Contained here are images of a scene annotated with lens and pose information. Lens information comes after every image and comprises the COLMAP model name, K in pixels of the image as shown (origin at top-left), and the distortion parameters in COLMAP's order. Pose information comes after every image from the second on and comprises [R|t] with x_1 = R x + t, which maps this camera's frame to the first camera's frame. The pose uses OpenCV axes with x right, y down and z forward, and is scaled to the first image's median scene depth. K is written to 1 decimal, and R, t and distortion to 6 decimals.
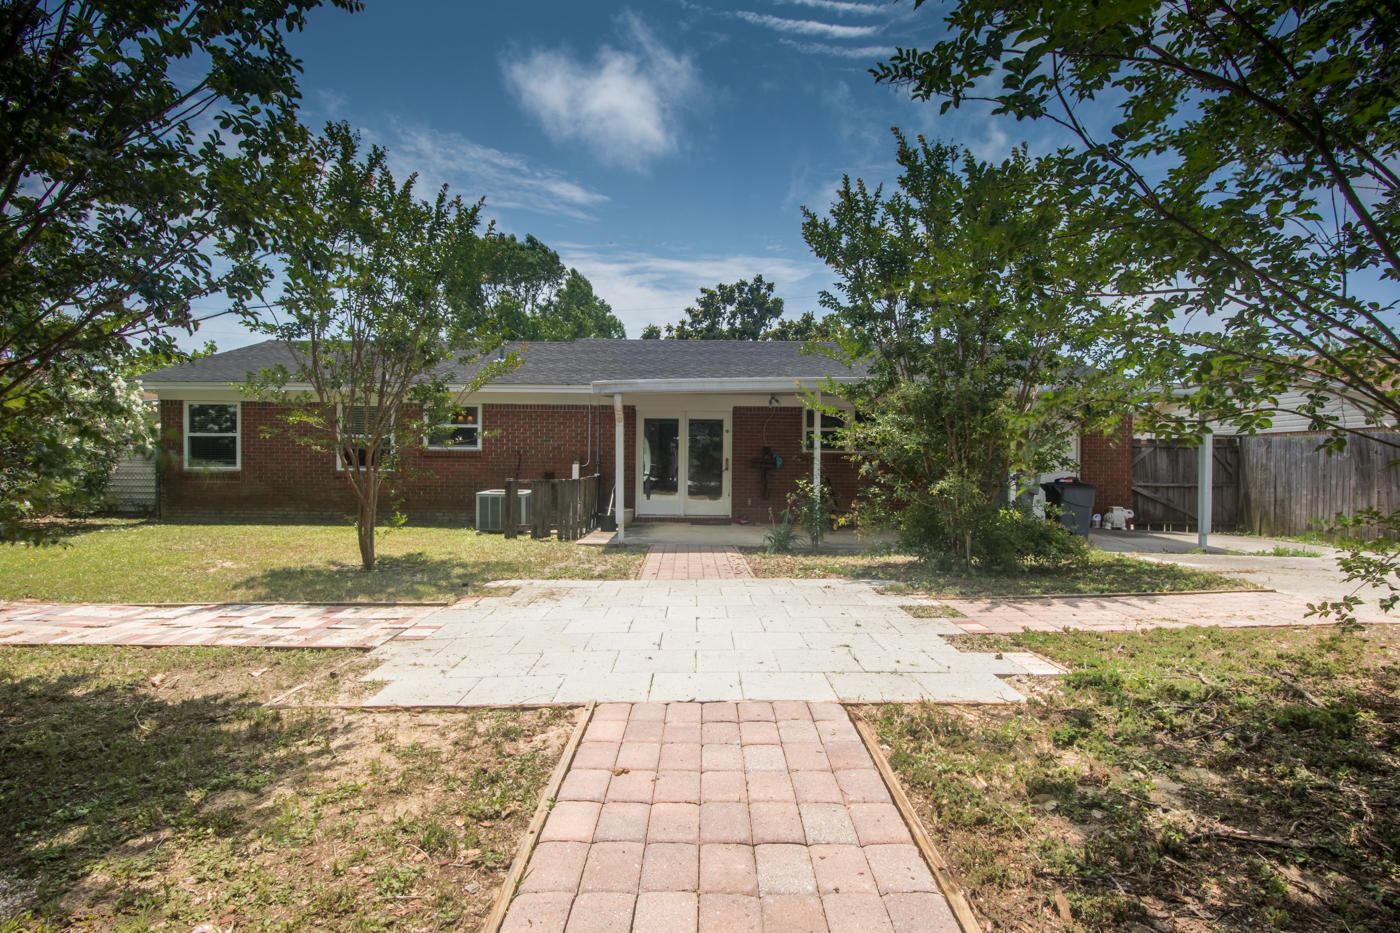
lens RADIAL K [[670.7, 0, 716.5], [0, 670.7, 465.2], [0, 0, 1]] dist [-0.018952, -0.000084]
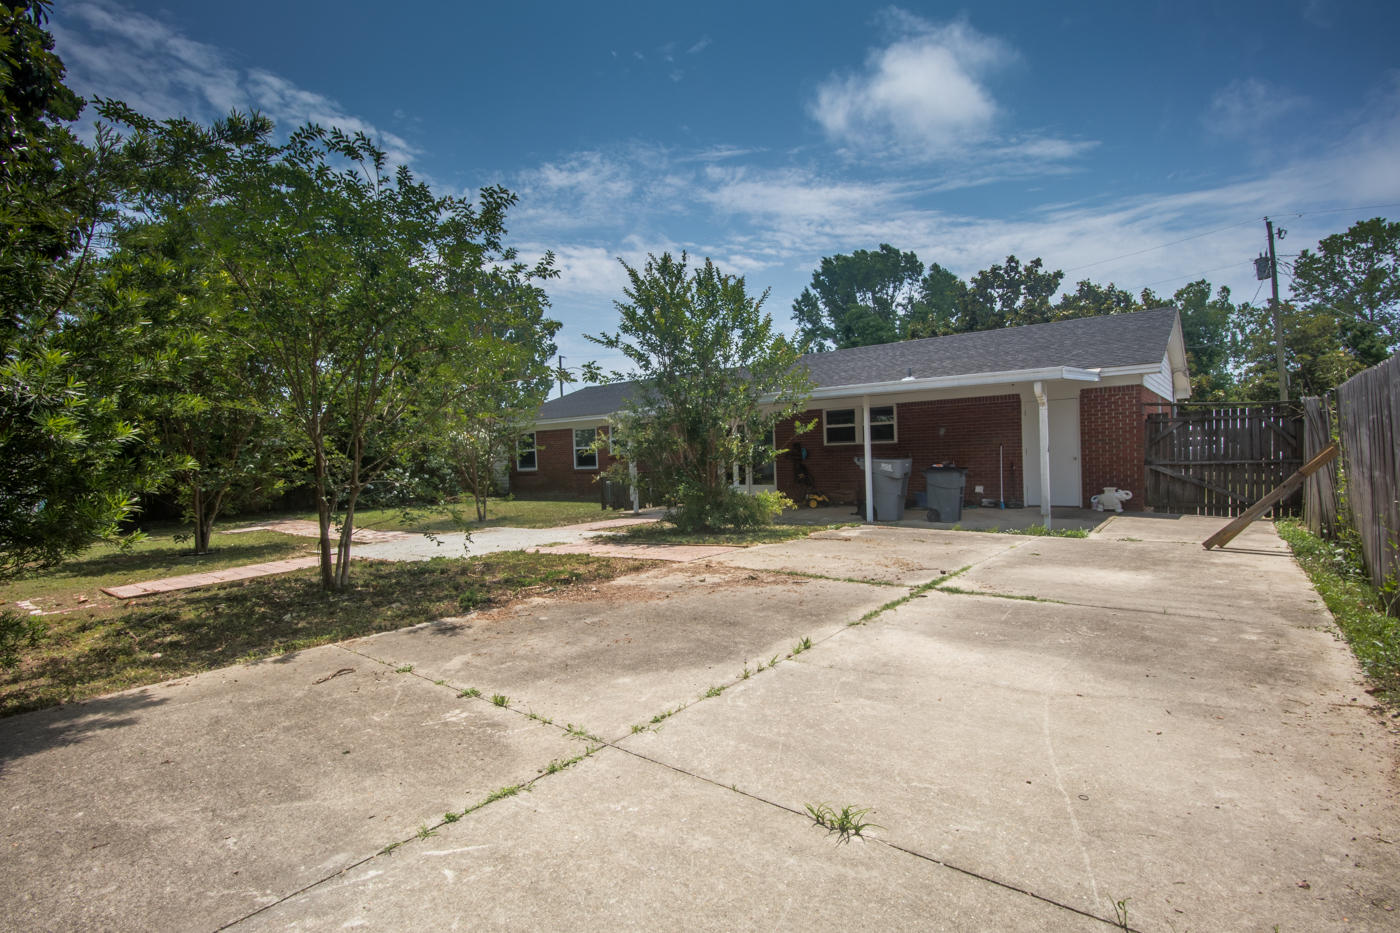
lens RADIAL K [[704.9, 0, 700.0], [0, 704.9, 466.5], [0, 0, 1]] dist [-0.001387, -0.000289]
pose [[0.754593, -0.027218, -0.655628, 0.271440], [0.029328, 0.999540, -0.007741, 0.008205], [0.655538, -0.013387, 0.755044, -0.032559]]
